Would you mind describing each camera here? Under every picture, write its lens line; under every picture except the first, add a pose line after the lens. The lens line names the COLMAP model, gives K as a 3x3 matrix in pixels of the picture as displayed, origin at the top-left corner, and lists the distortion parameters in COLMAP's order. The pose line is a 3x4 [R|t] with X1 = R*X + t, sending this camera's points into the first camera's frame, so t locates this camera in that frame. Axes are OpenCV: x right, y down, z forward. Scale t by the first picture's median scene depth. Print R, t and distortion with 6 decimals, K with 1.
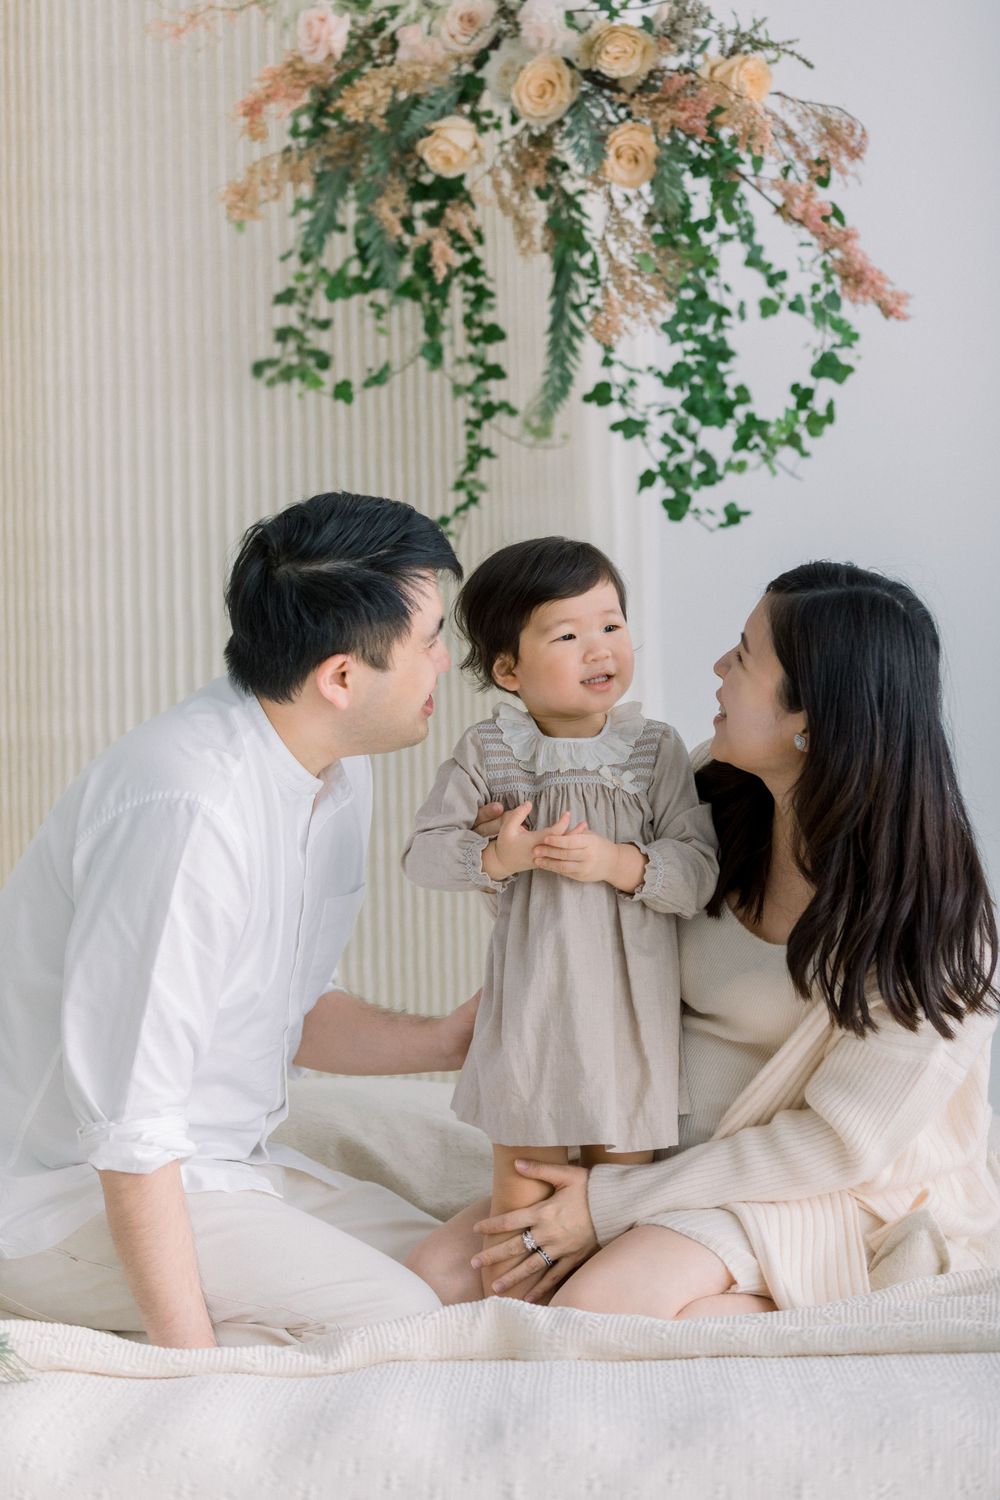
lens RADIAL K [[4506.5, 0, 507.9], [0, 4506.5, 749.2], [0, 0, 1]] dist [-0.083460, 0.000000]
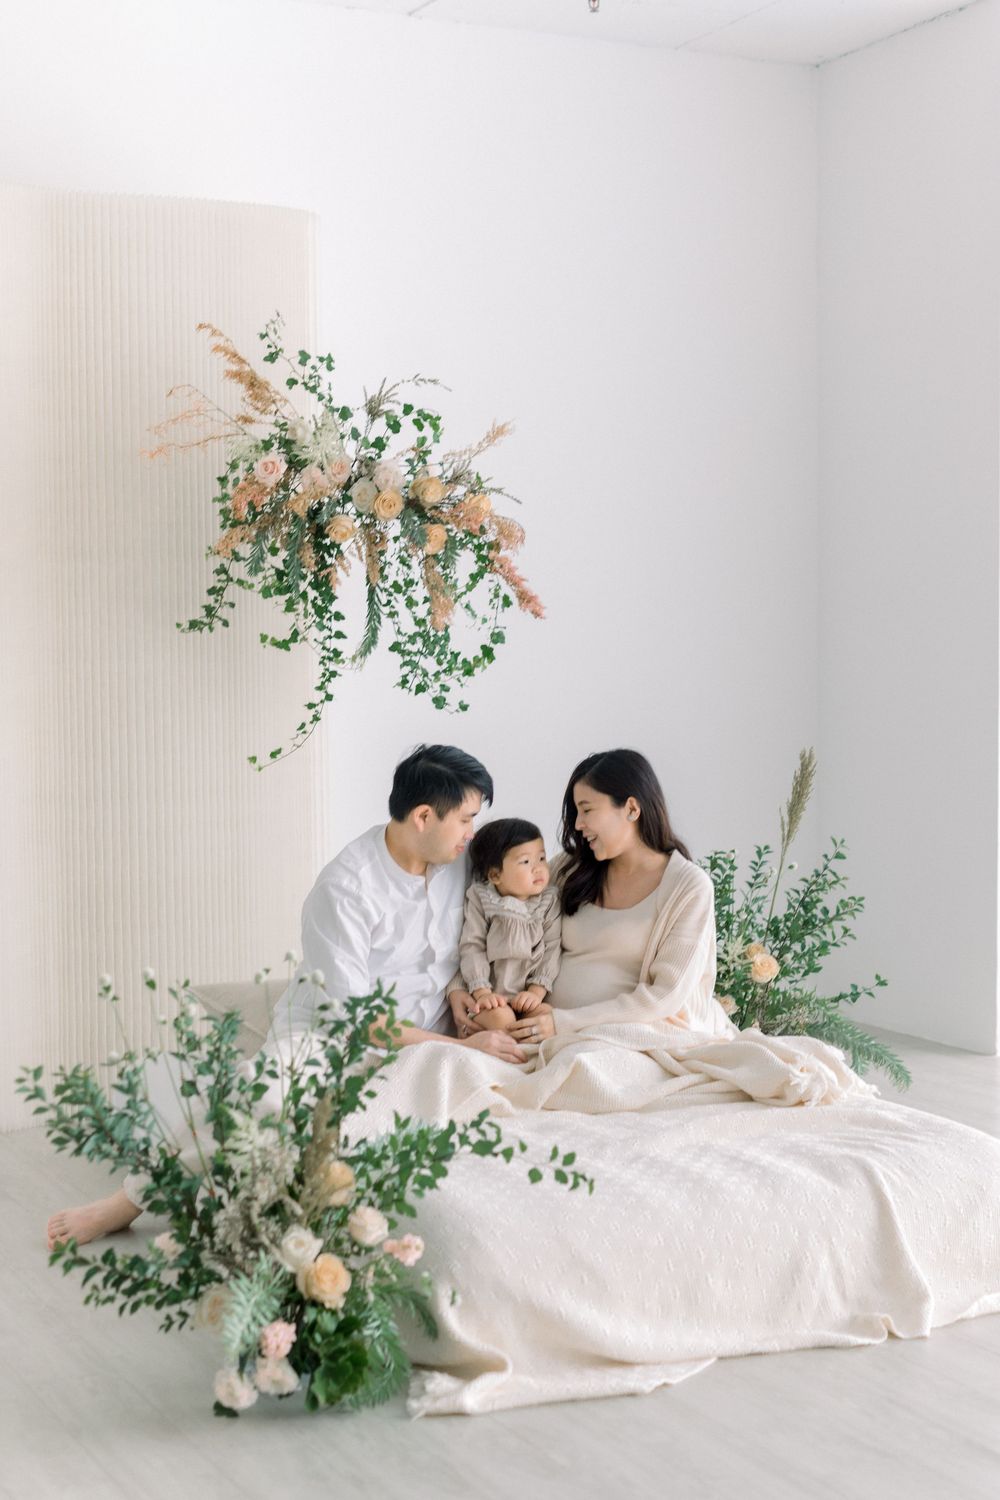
lens RADIAL K [[2148.5, 0, 456.7], [0, 2148.5, 775.2], [0, 0, 1]] dist [0.000068, 0.000000]
pose [[0.896213, -0.010132, 0.443509, -0.402494], [-0.005653, 0.999397, 0.034254, -0.053501], [-0.443588, -0.033206, 0.895615, 0.078458]]
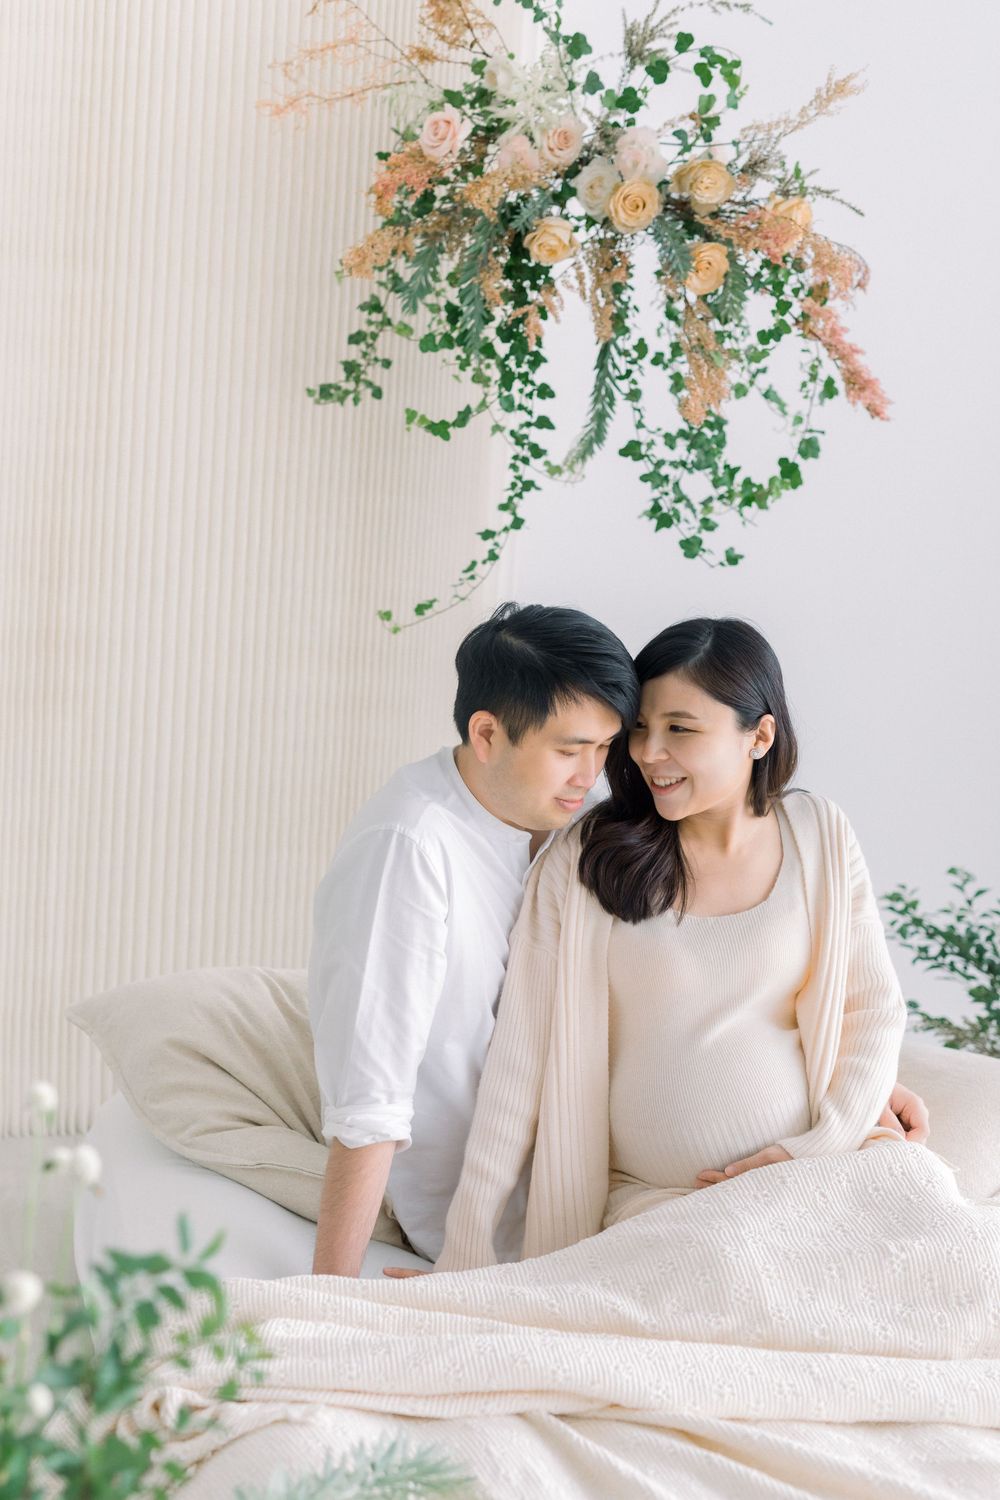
lens RADIAL K [[2148.5, 0, 492.7], [0, 2148.5, 757.1], [0, 0, 1]] dist [0.000068, 0.000000]
pose [[0.961969, 0.055846, 0.267388, -0.176490], [-0.088104, 0.989997, 0.110197, -0.056142], [-0.258560, -0.129564, 0.957267, 0.412383]]
